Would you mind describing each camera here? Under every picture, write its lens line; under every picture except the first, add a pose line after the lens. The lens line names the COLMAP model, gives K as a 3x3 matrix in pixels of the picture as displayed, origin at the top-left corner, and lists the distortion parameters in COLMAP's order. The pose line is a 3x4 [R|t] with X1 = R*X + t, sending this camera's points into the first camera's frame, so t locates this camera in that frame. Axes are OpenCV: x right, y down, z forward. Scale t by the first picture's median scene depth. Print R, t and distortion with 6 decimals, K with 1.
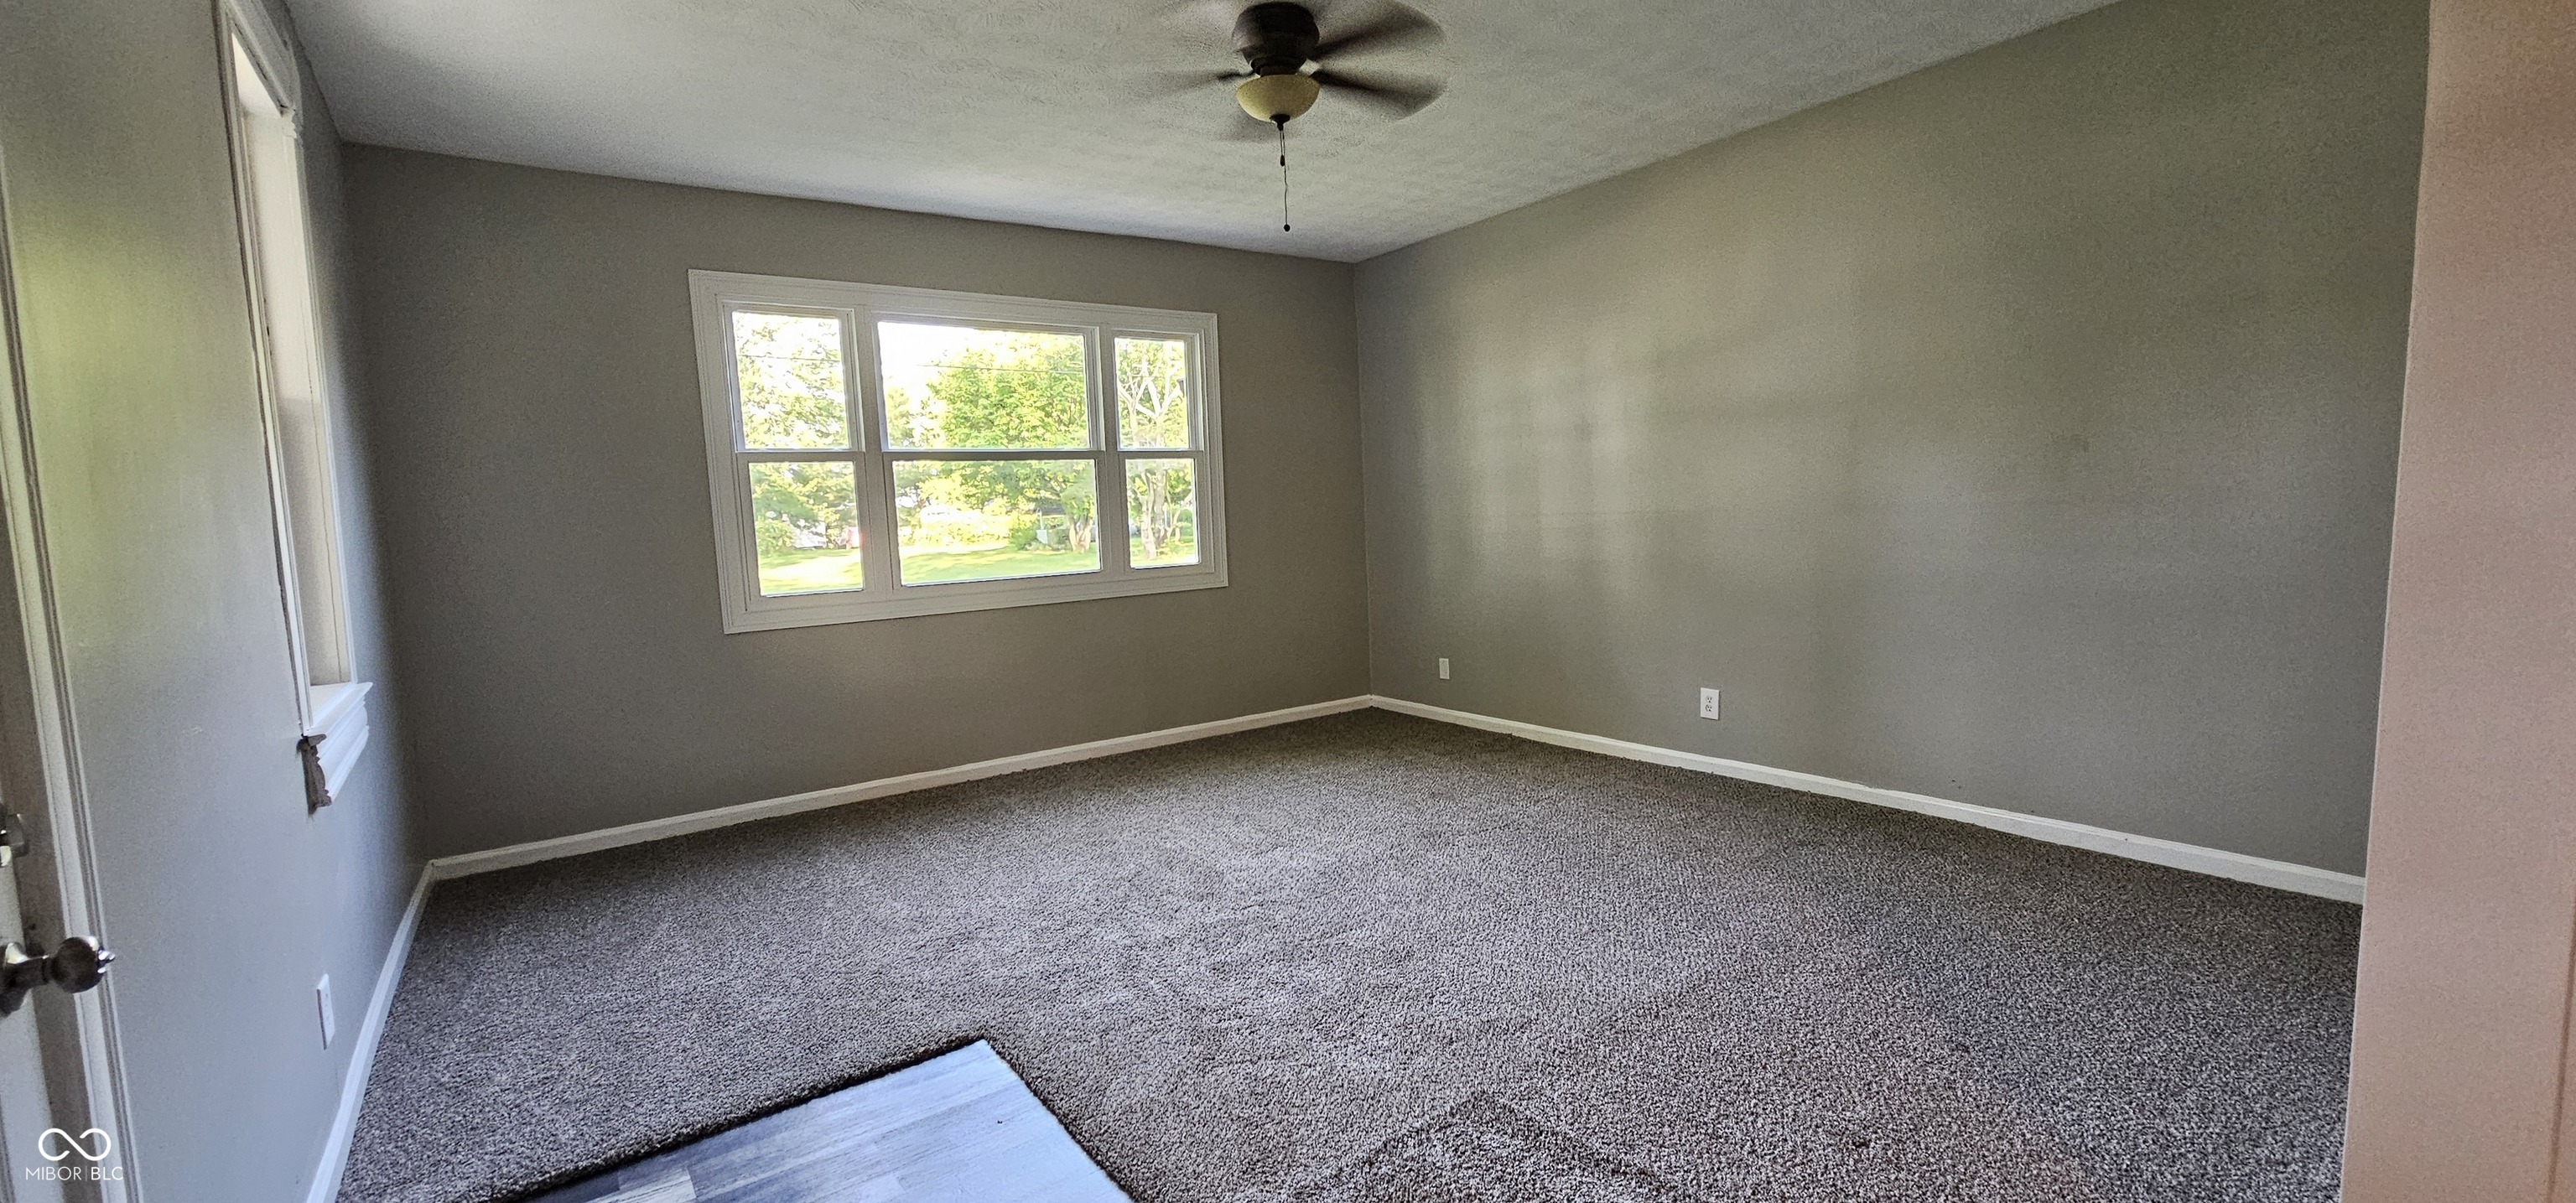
lens RADIAL K [[1049.1, 0, 1289.0], [0, 1049.1, 616.4], [0, 0, 1]] dist [0.000261, -0.000043]
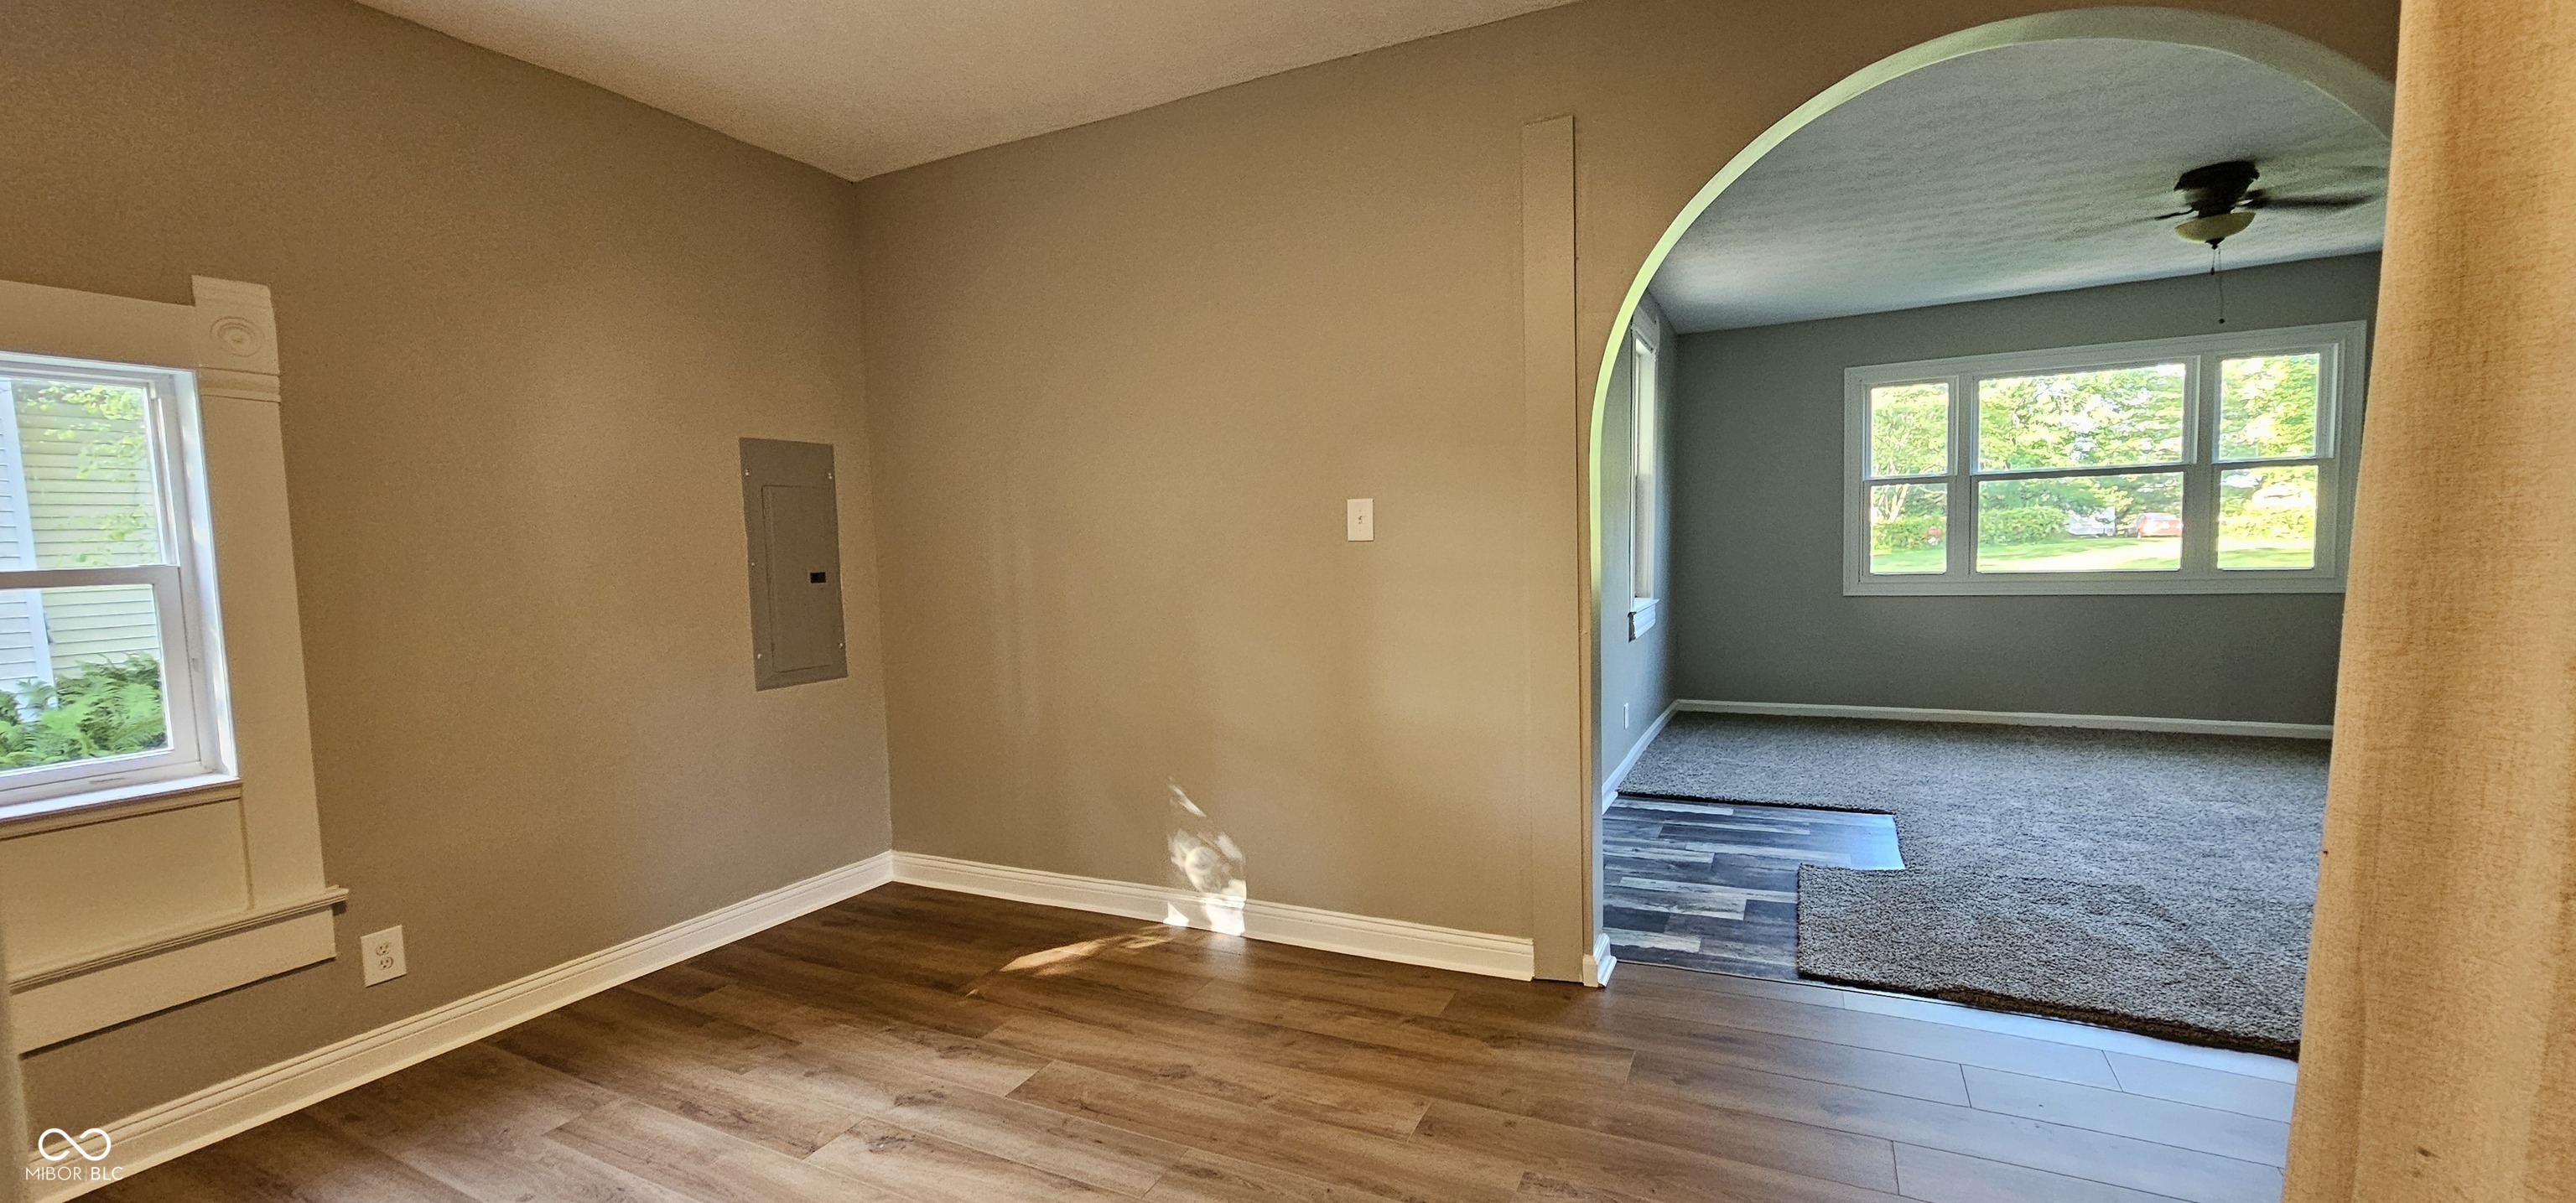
lens RADIAL K [[1049.1, 0, 1289.0], [0, 1049.1, 616.4], [0, 0, 1]] dist [0.000261, -0.000043]
pose [[0.460249, 0.091894, -0.883021, 0.469165], [-0.077818, 0.994976, 0.062984, 0.012688], [0.884373, 0.039727, 0.465087, -0.463530]]
